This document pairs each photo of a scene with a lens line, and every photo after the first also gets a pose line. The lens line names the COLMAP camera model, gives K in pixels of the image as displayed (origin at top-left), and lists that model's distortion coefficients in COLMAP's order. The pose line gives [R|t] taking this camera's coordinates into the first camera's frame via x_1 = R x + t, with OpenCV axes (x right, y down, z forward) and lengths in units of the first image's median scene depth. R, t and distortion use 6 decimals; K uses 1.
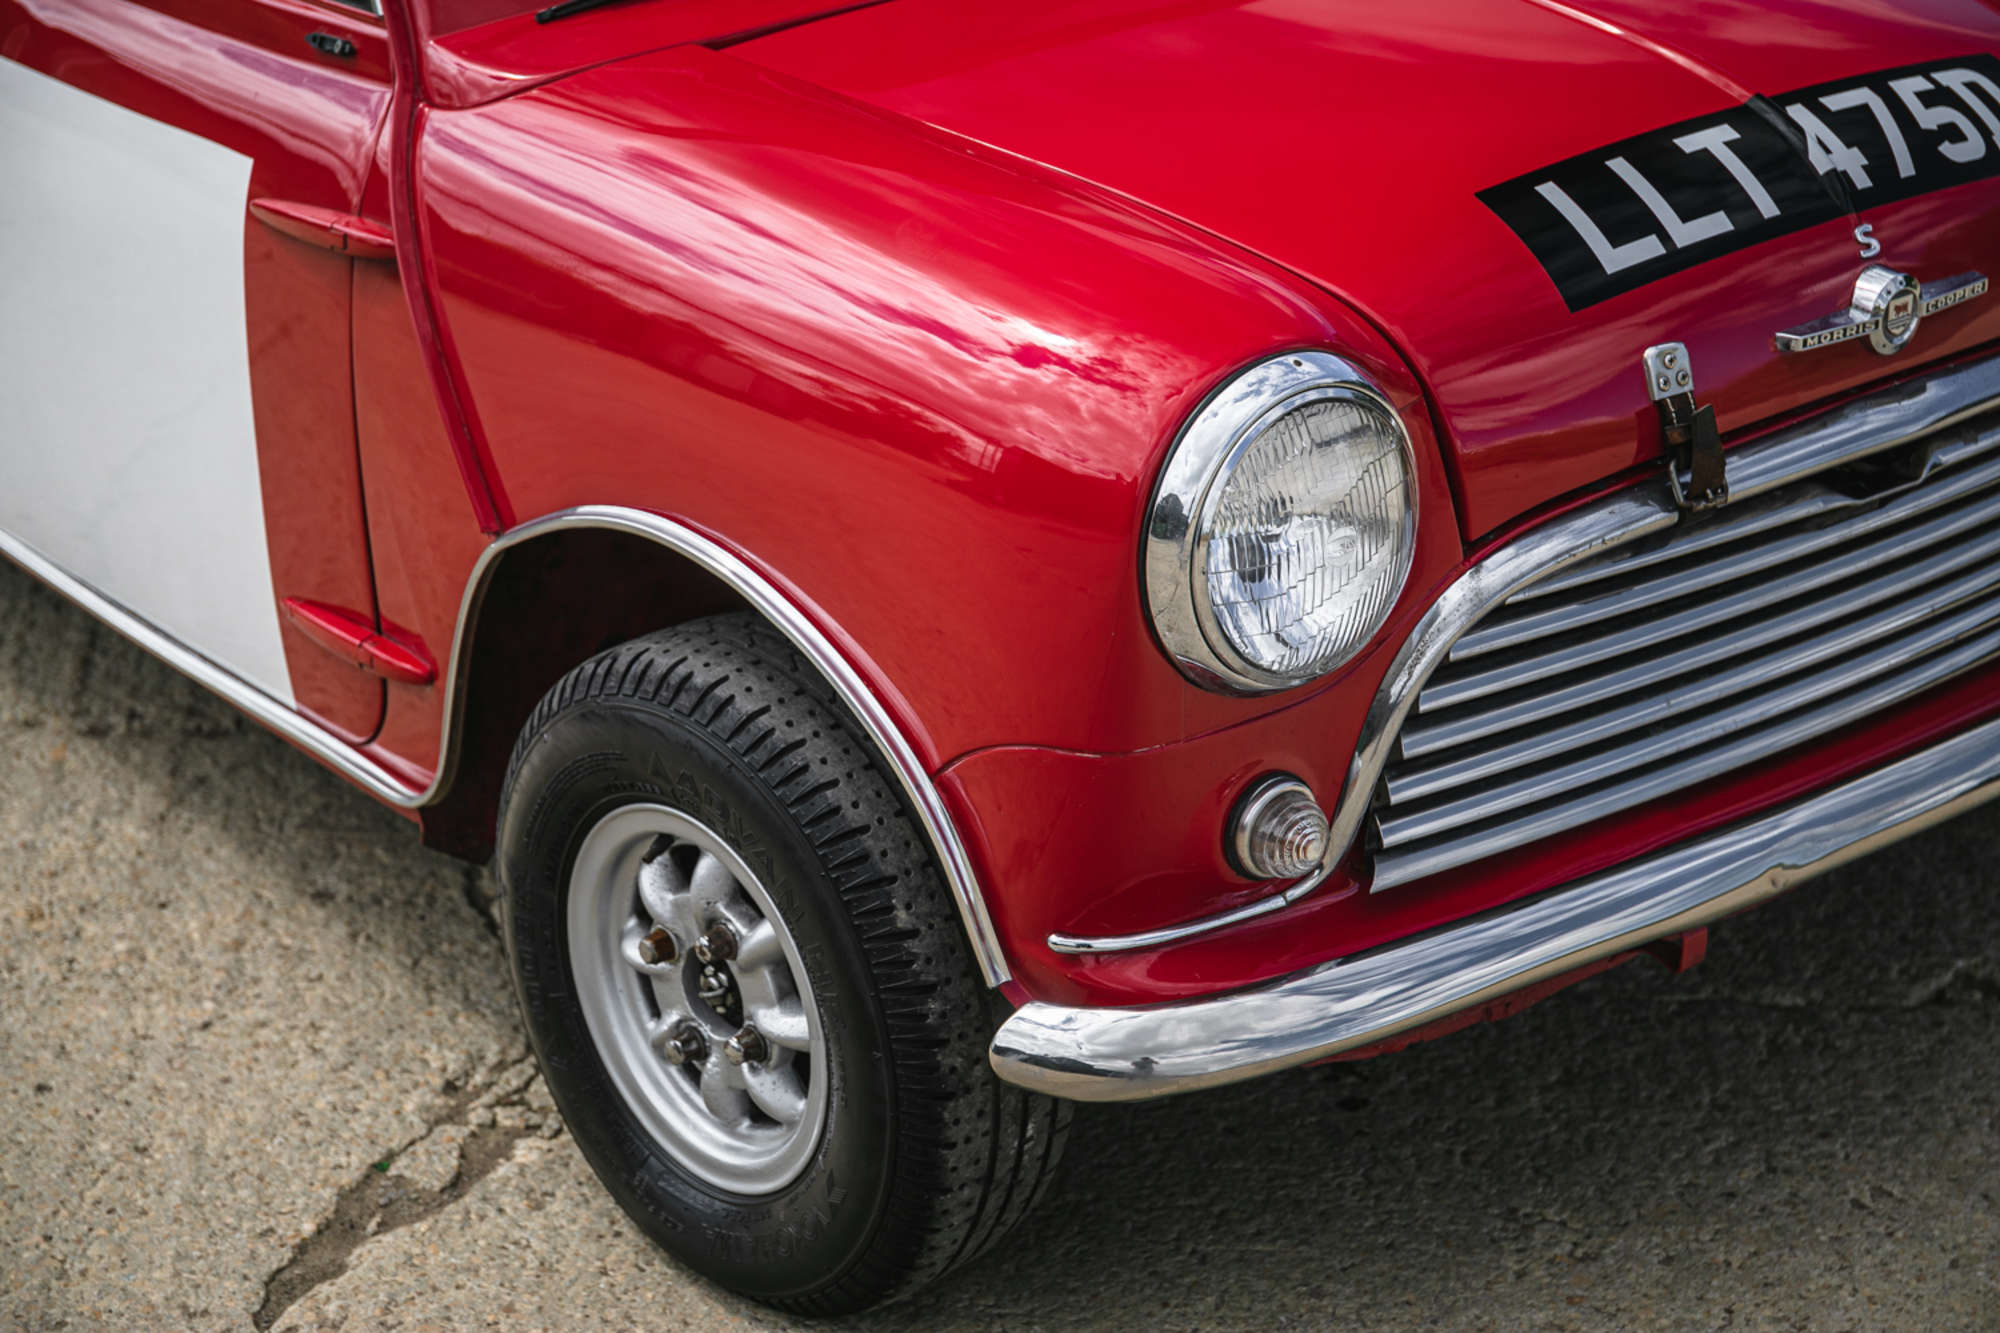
lens RADIAL K [[3611.2, 0, 1005.2], [0, 3611.2, 696.3], [0, 0, 1]] dist [0.057239, 0.381550]
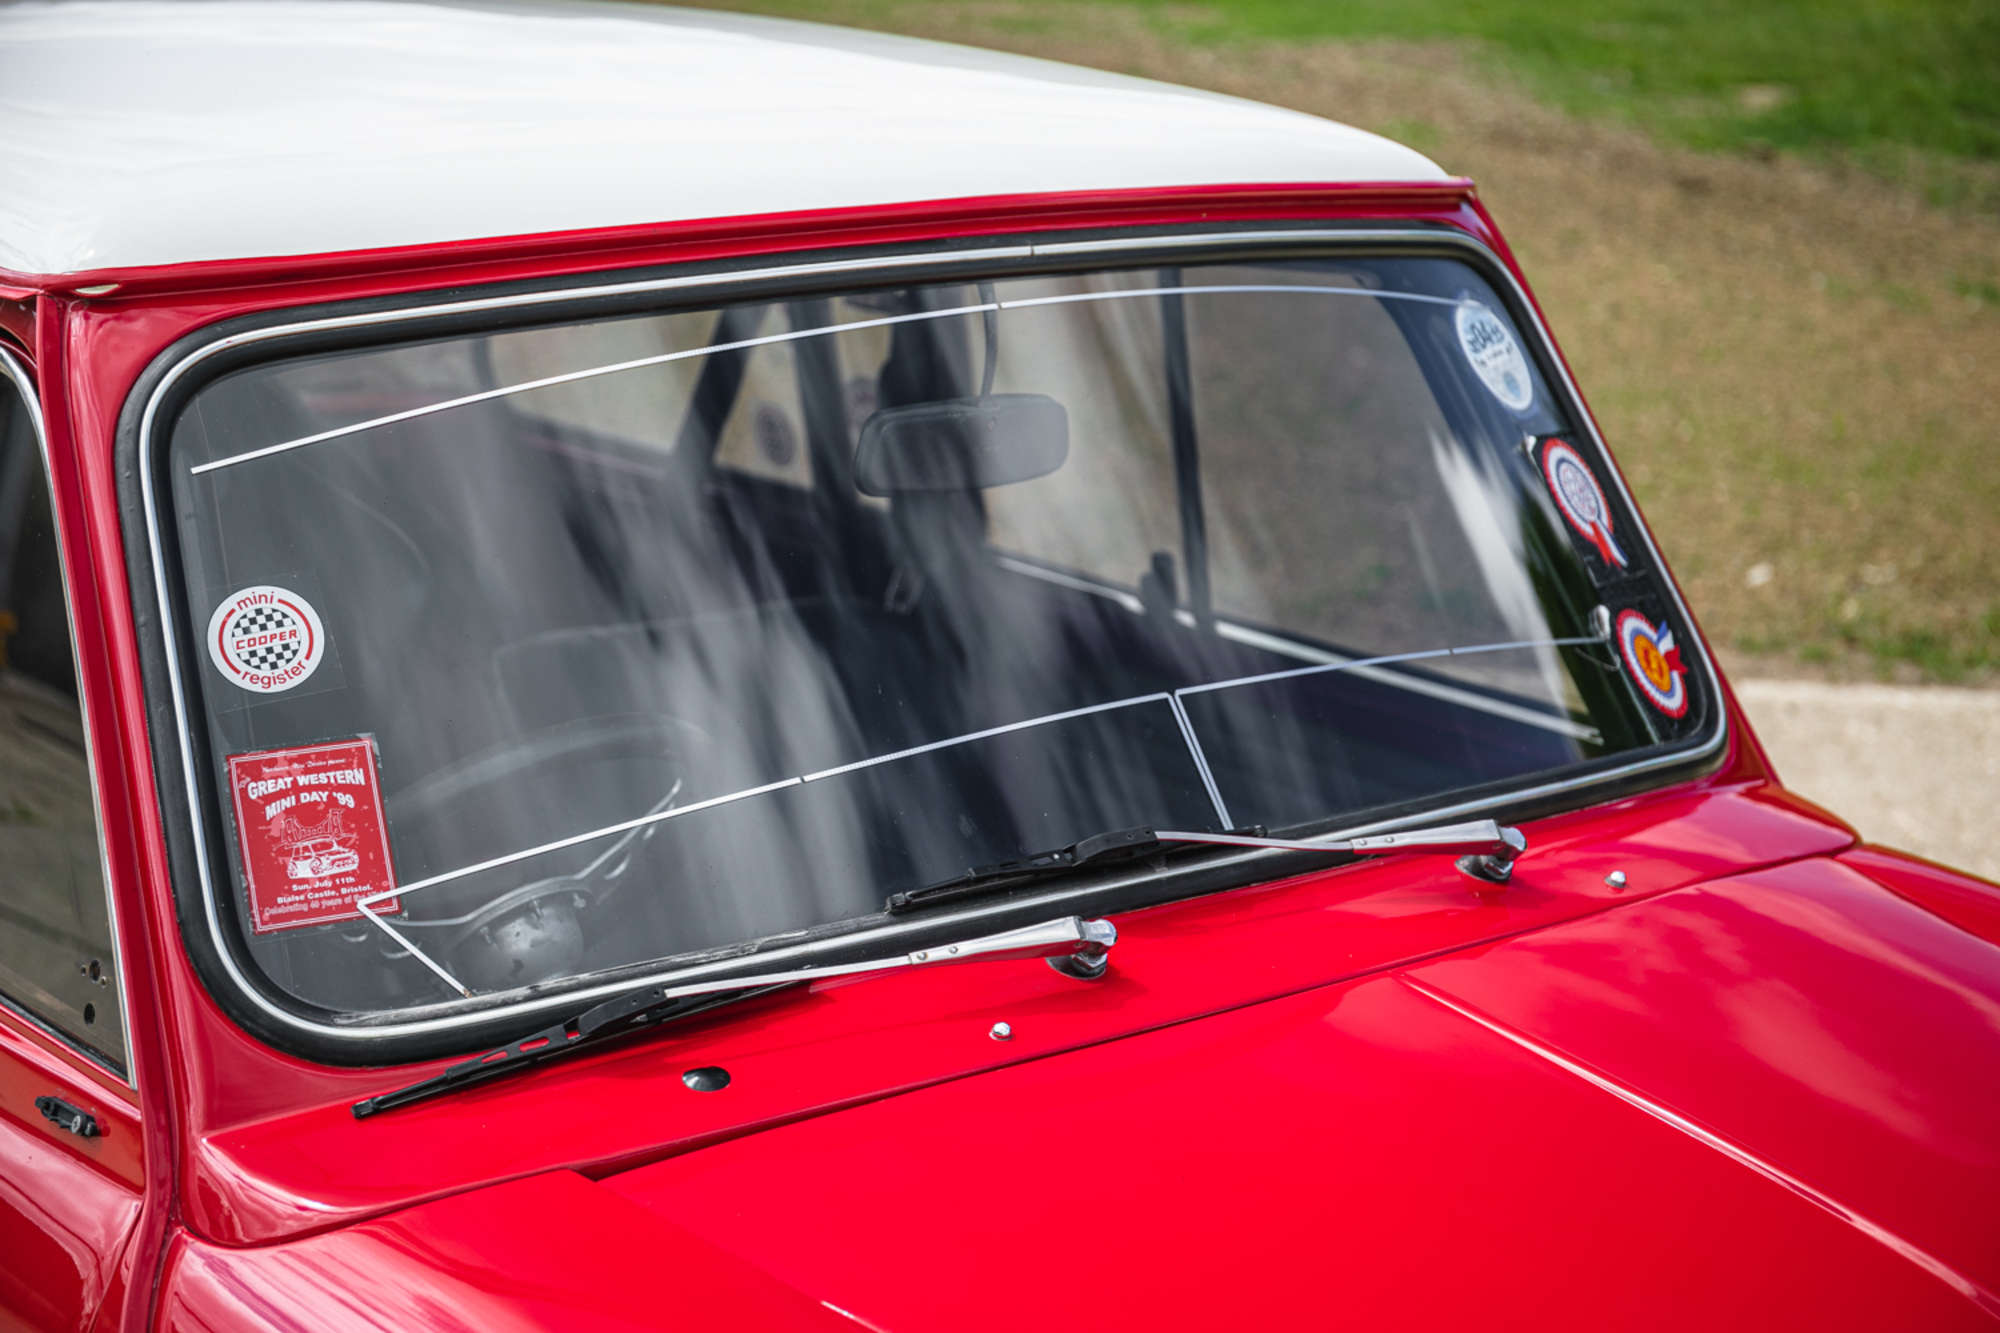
lens RADIAL K [[3611.2, 0, 1005.2], [0, 3611.2, 696.3], [0, 0, 1]] dist [0.057239, 0.381550]
pose [[0.998492, 0.050996, 0.020336, -0.019817], [-0.047042, 0.985669, -0.162001, -0.162177], [-0.028306, 0.160800, 0.986581, 0.283673]]
